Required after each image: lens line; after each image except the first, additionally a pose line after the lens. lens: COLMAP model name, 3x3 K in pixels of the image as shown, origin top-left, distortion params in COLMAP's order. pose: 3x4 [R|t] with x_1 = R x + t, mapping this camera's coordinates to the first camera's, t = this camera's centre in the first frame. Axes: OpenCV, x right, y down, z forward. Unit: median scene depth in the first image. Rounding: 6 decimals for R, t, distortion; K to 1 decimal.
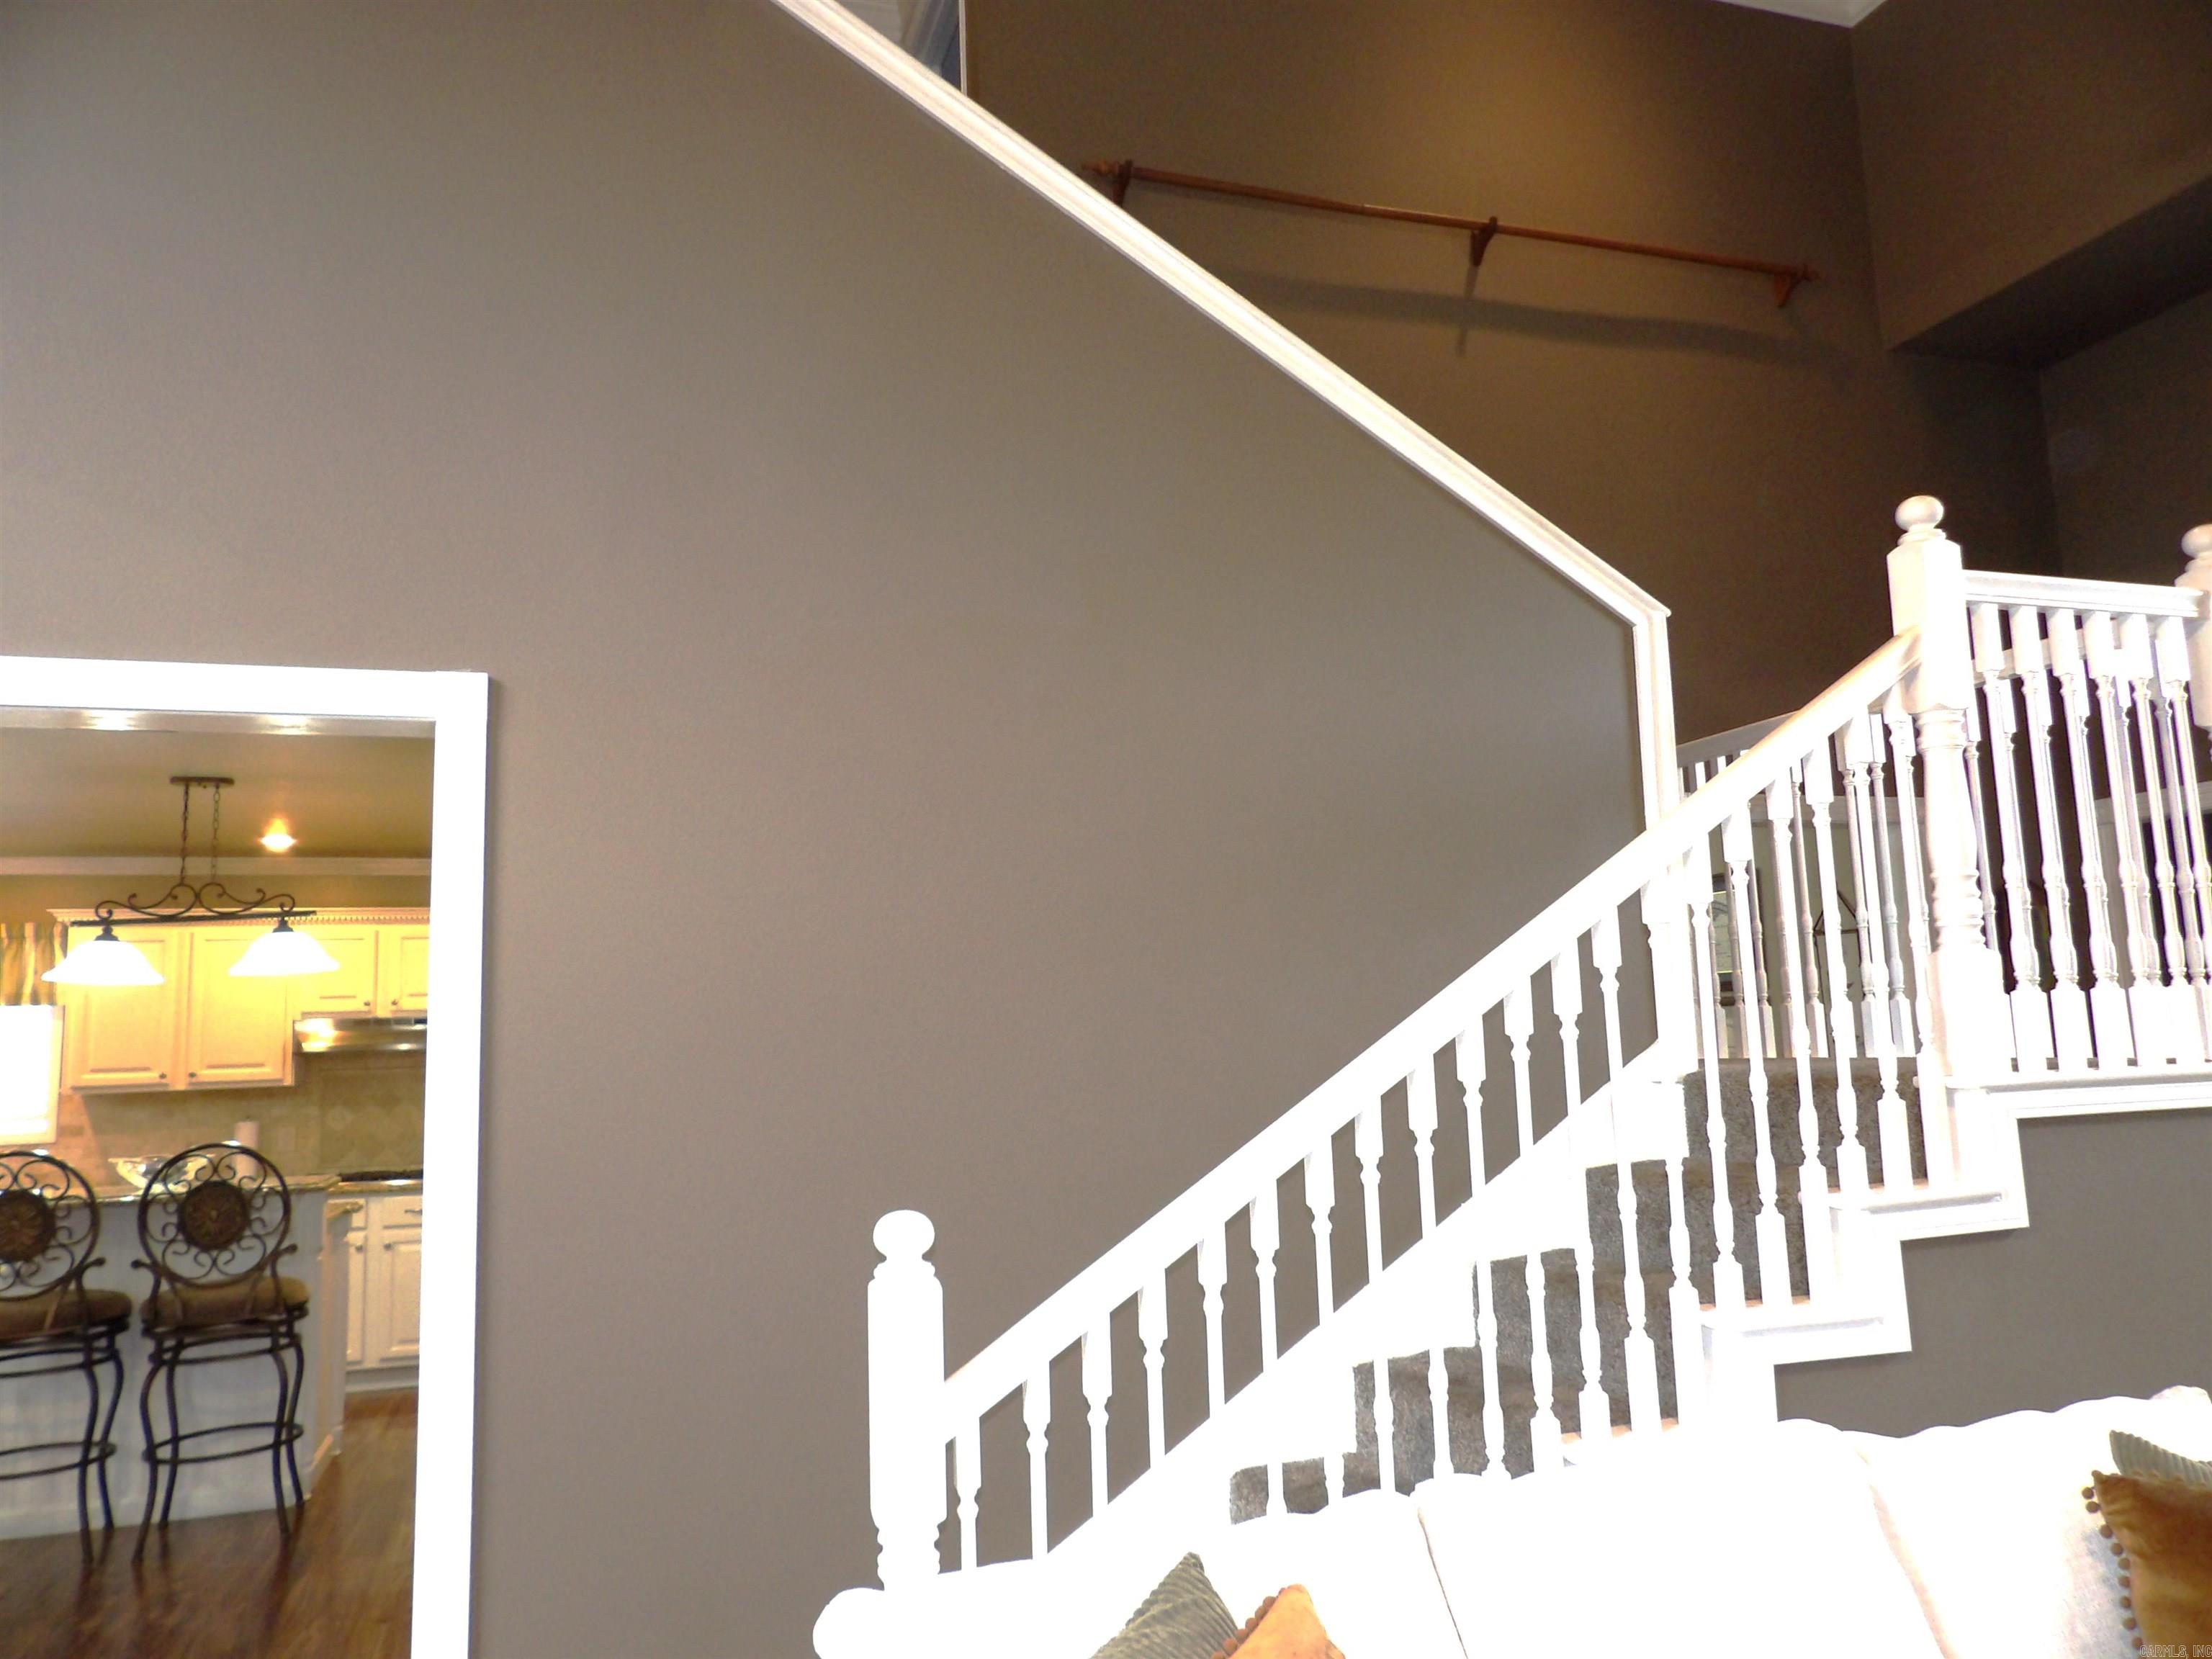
lens RADIAL K [[1608.8, 0, 1139.2], [0, 1608.8, 821.7], [0, 0, 1]] dist [-0.035609, 0.038334]
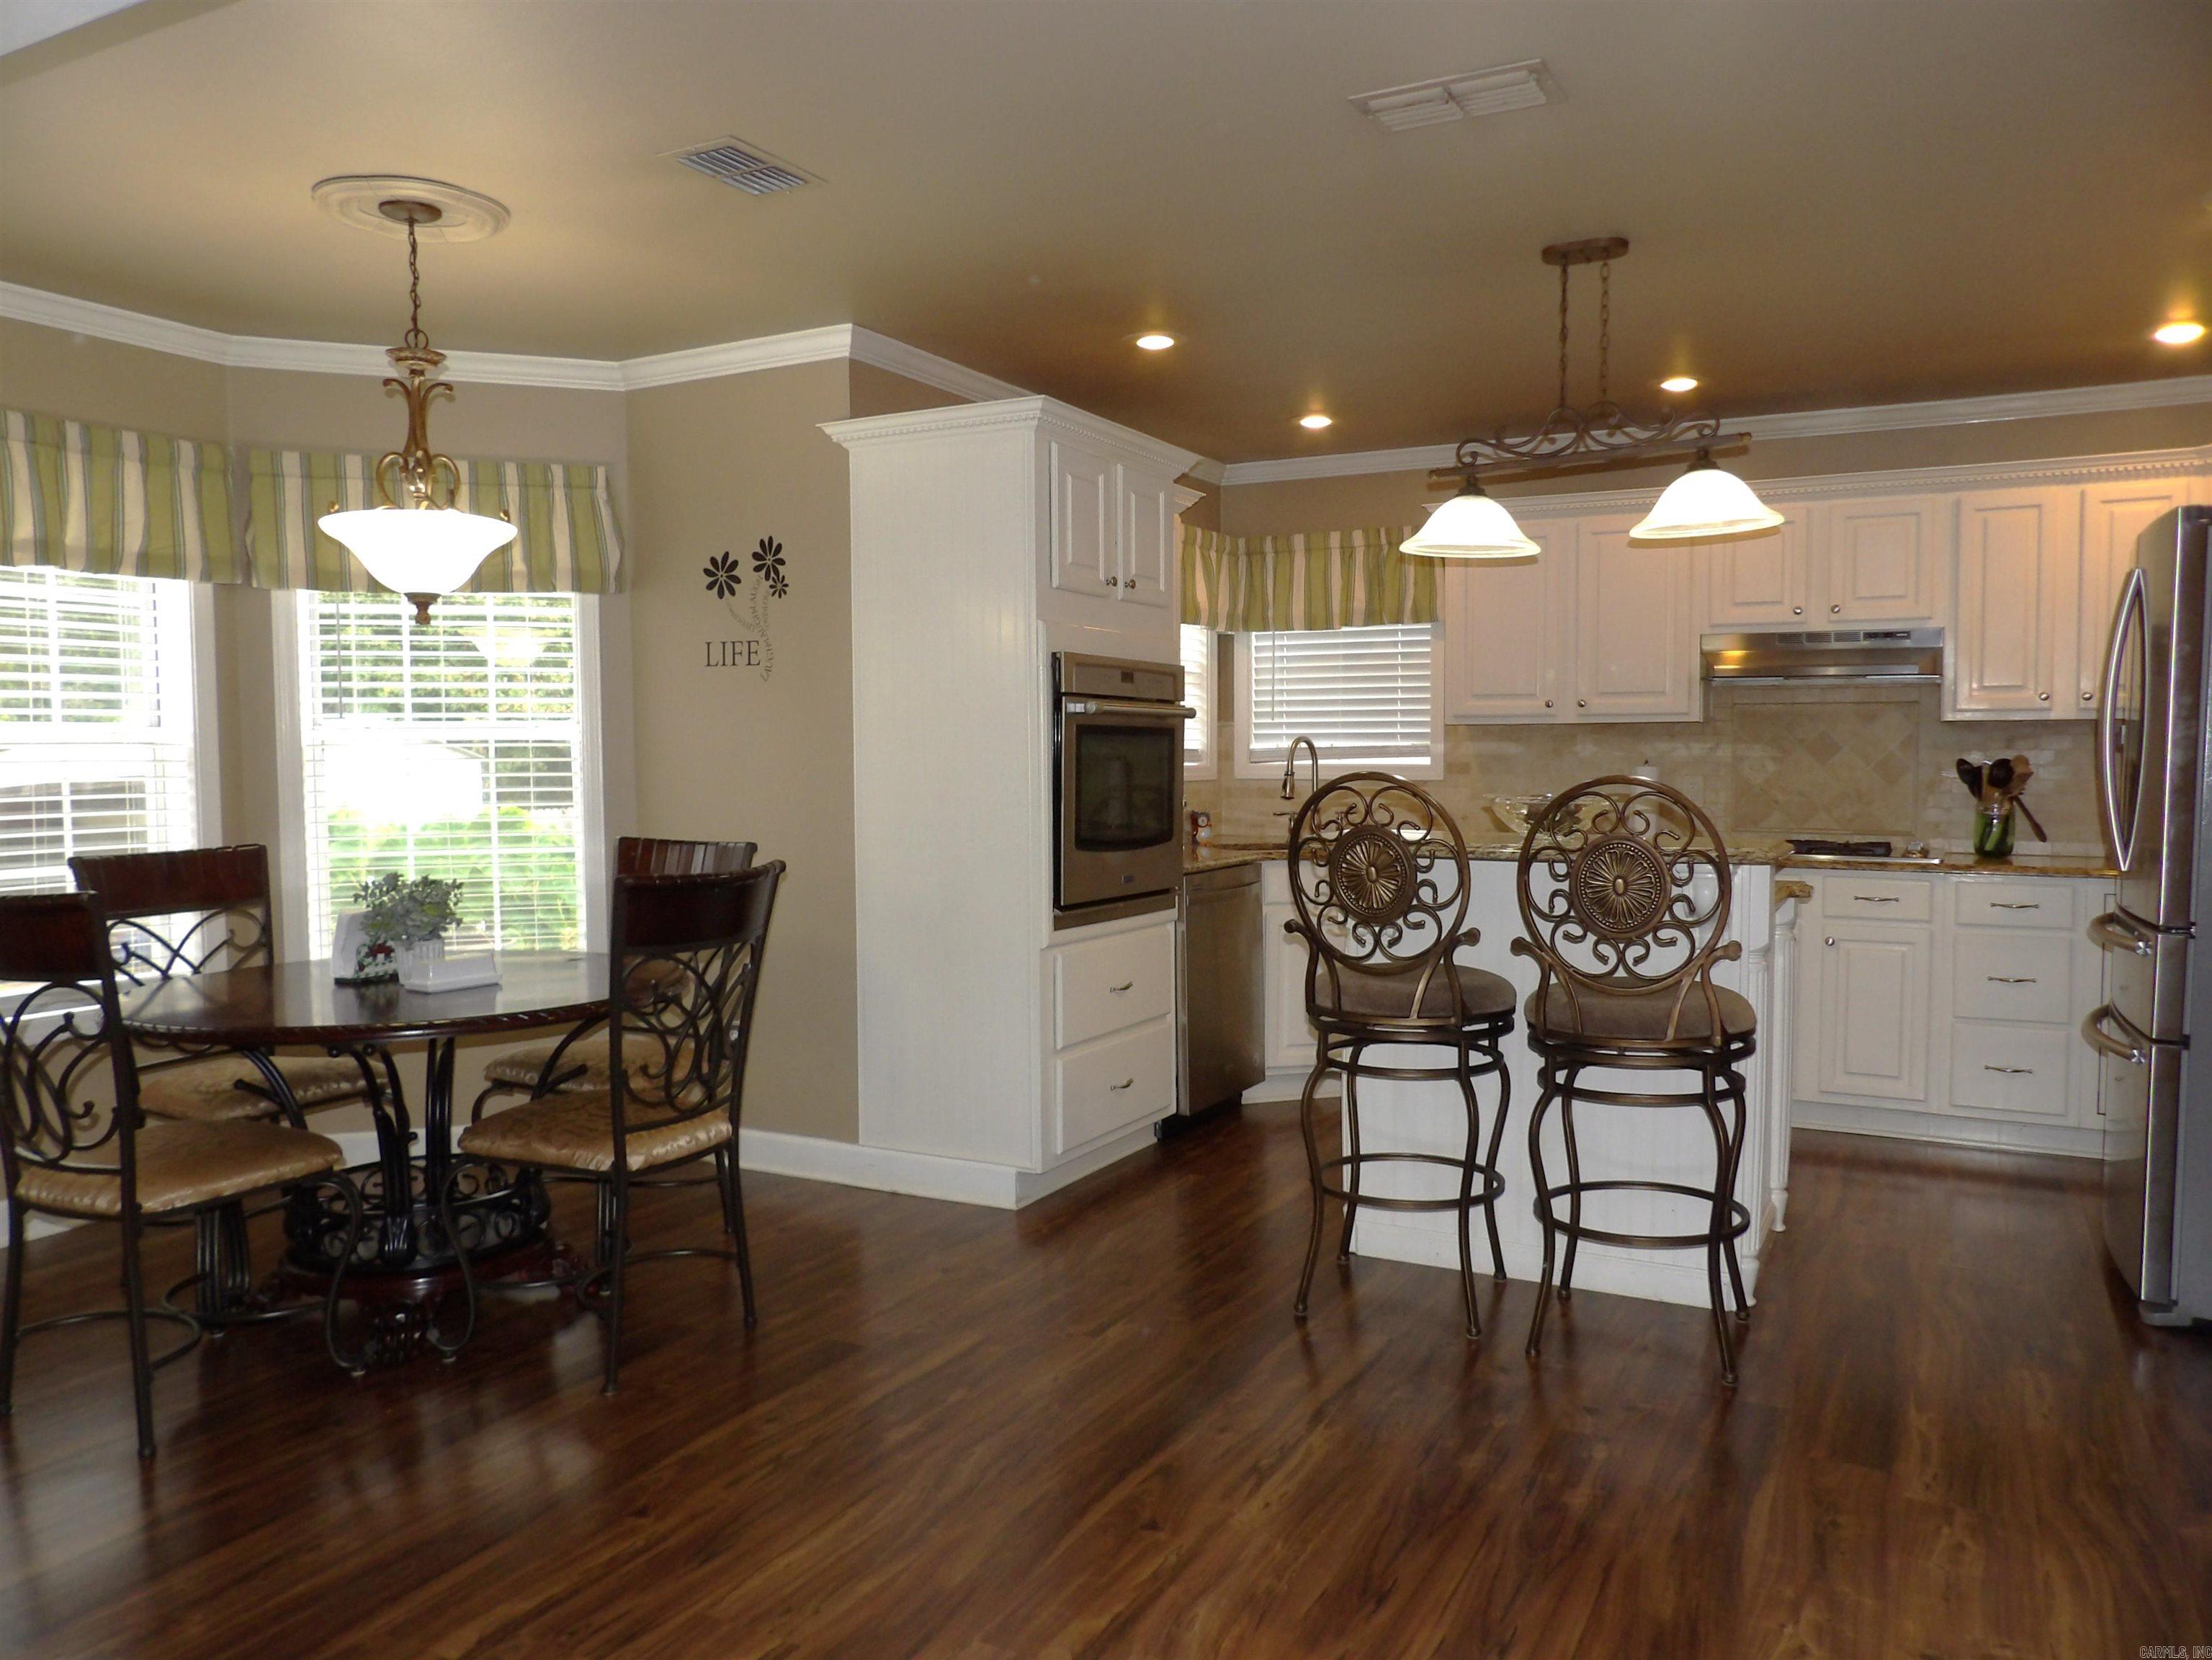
lens RADIAL K [[1609.0, 0, 1100.6], [0, 1609.0, 831.3], [0, 0, 1]] dist [-0.035609, 0.038334]
pose [[0.681453, 0.073355, -0.728177, -0.242372], [0.077734, 0.982081, 0.171678, 0.093155], [0.727722, -0.173595, 0.663540, 0.404096]]
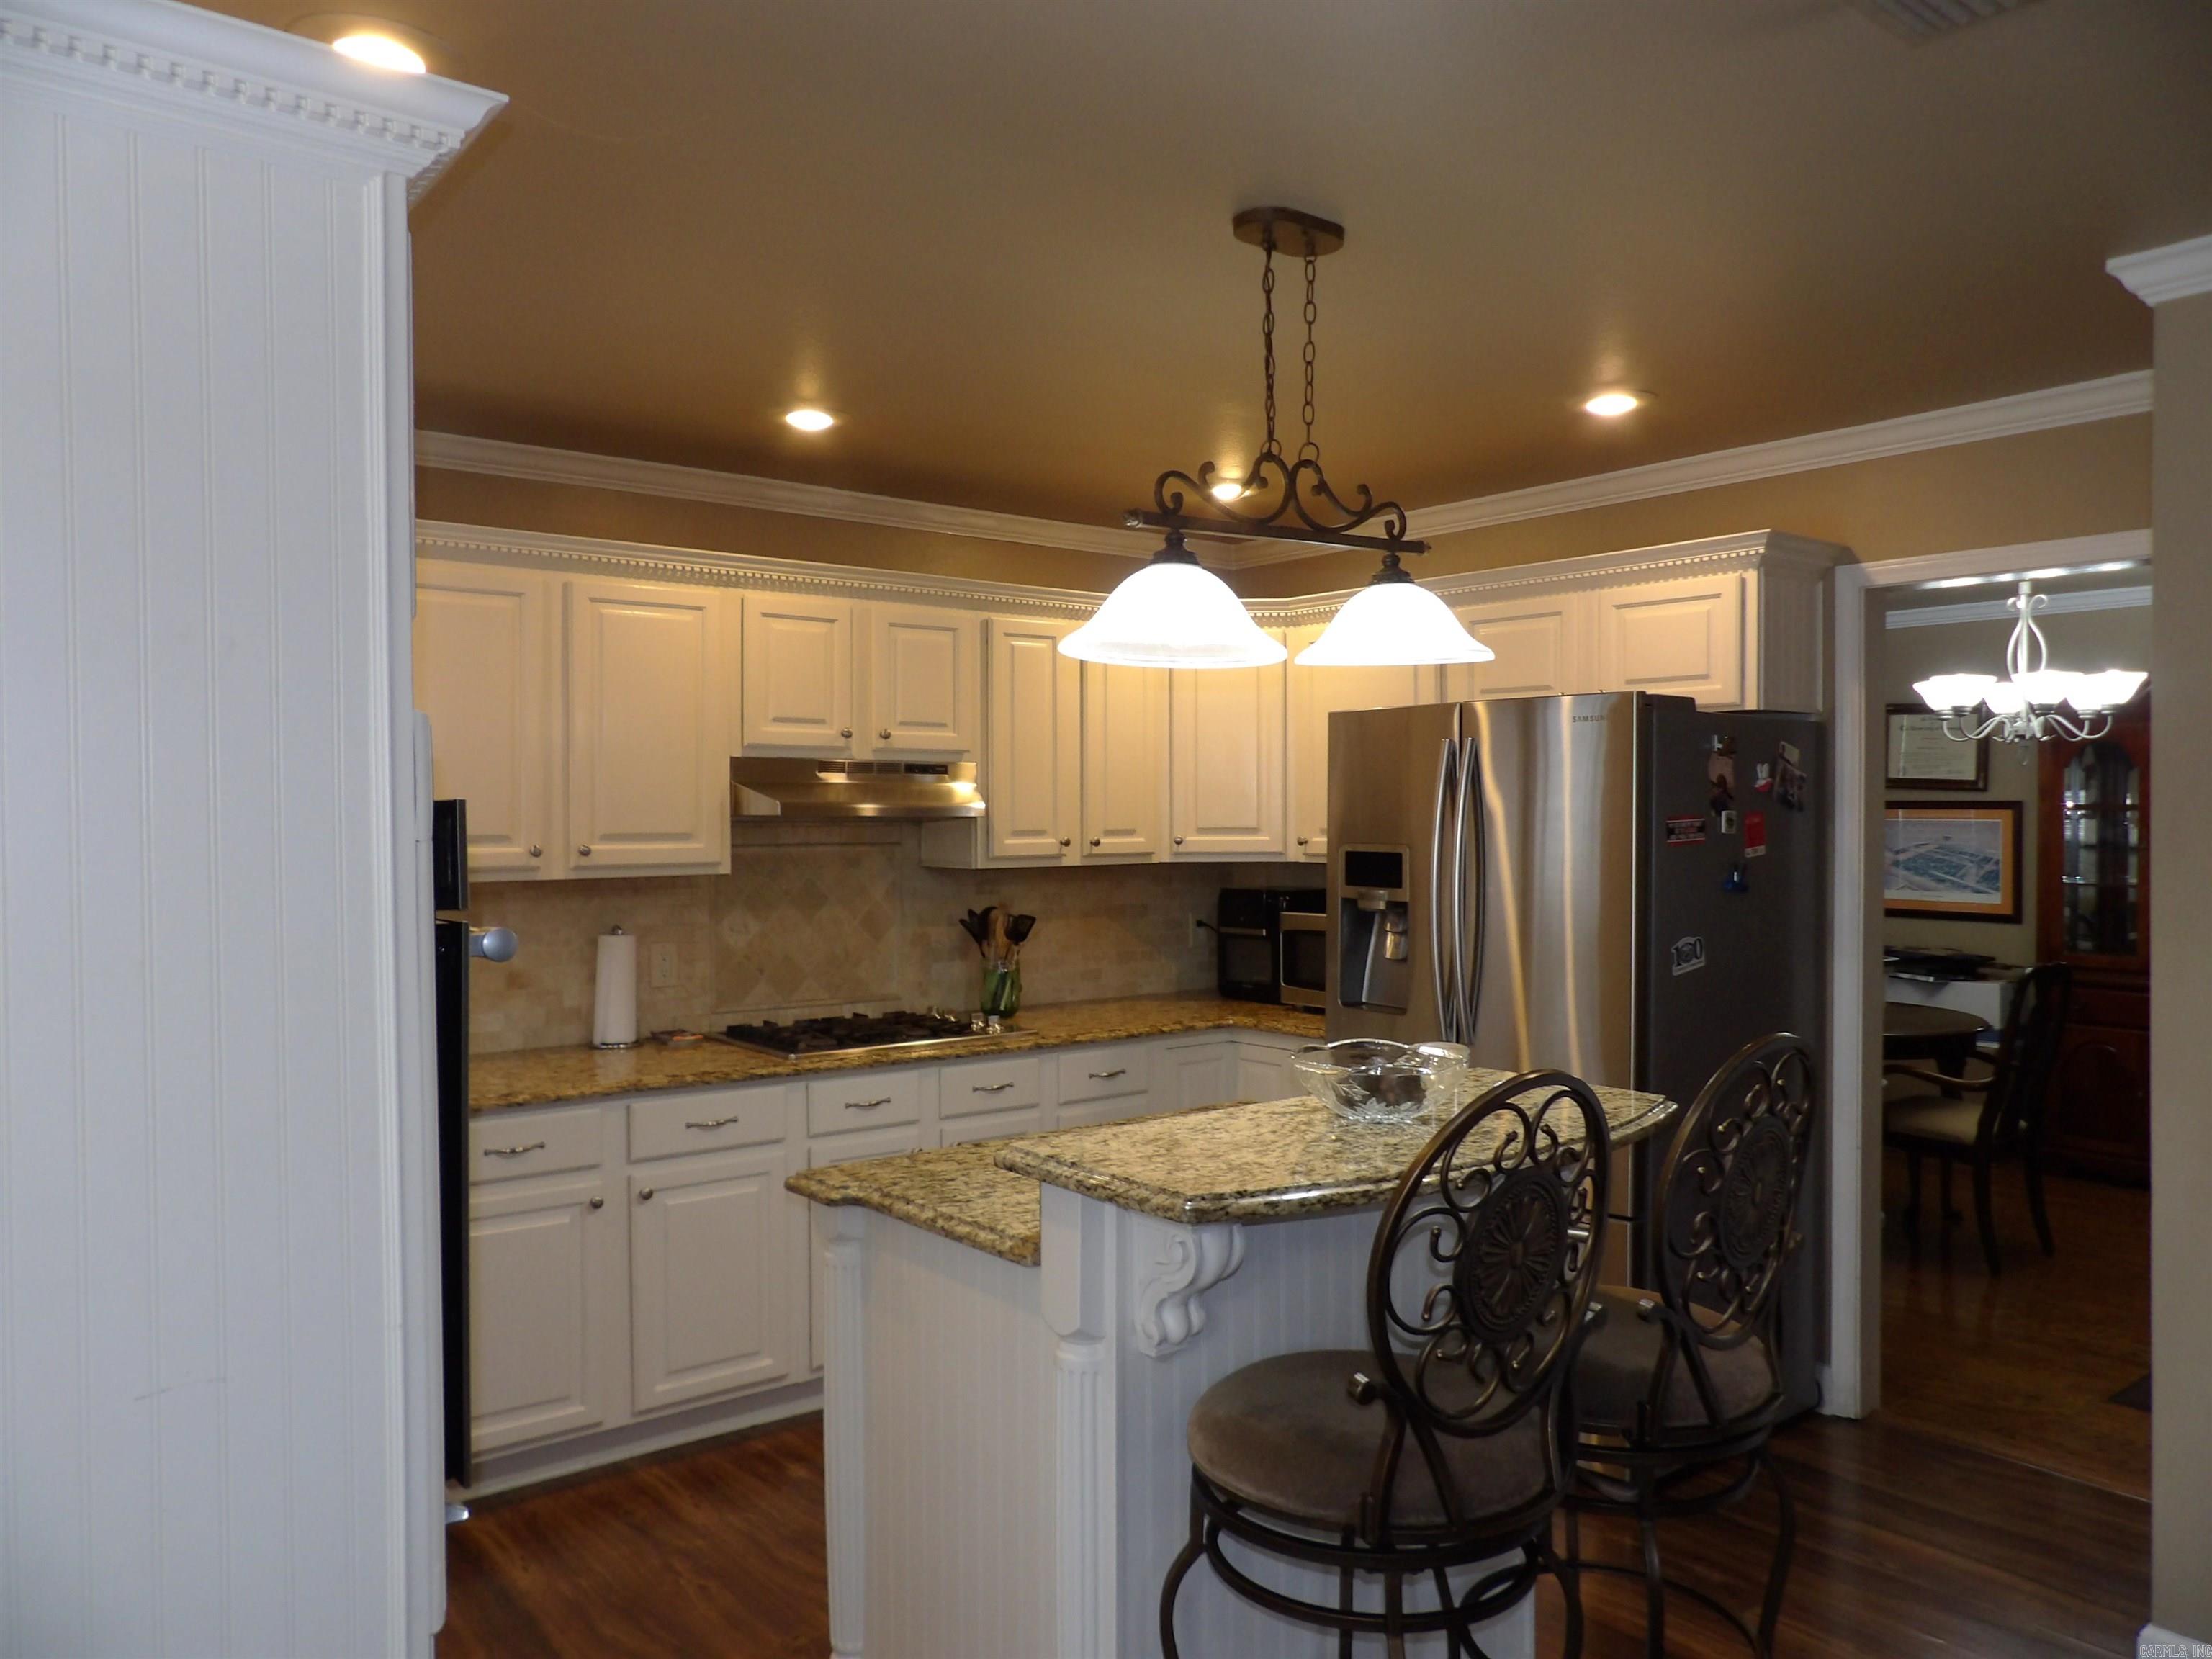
lens RADIAL K [[1608.8, 0, 1113.1], [0, 1608.8, 835.2], [0, 0, 1]] dist [-0.035609, 0.038334]
pose [[0.937649, 0.027927, 0.346459, -0.873360], [-0.078396, 0.988075, 0.132522, 0.097685], [-0.338627, -0.151420, 0.928657, 0.633929]]
